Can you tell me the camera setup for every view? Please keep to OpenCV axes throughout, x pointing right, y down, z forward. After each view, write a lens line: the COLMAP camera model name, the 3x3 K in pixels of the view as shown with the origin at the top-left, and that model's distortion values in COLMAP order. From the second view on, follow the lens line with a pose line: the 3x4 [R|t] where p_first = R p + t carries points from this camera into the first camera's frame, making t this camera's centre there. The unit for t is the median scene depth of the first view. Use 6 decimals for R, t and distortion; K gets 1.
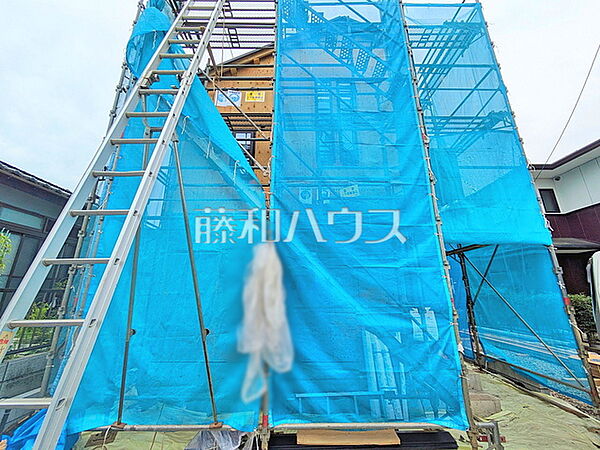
lens RADIAL K [[238.3, 0, 300.0], [0, 238.3, 225.0], [0, 0, 1]] dist [0.000695, 0.000116]
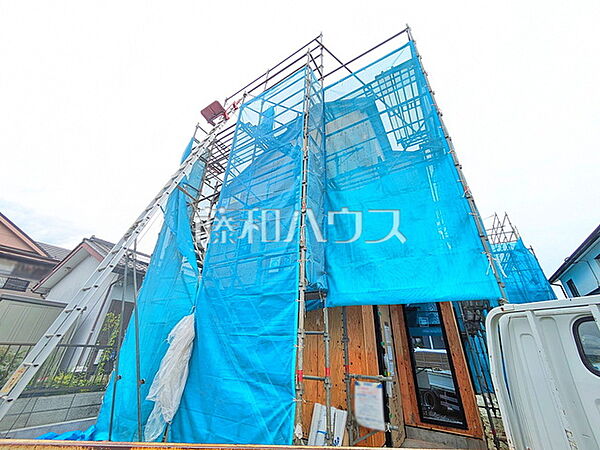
lens RADIAL K [[238.3, 0, 300.0], [0, 238.3, 225.0], [0, 0, 1]] dist [0.000695, 0.000116]
pose [[0.845198, -0.206184, -0.493080, 1.233052], [0.102956, 0.968121, -0.228346, -0.044489], [0.524442, 0.142232, 0.839482, 0.102341]]
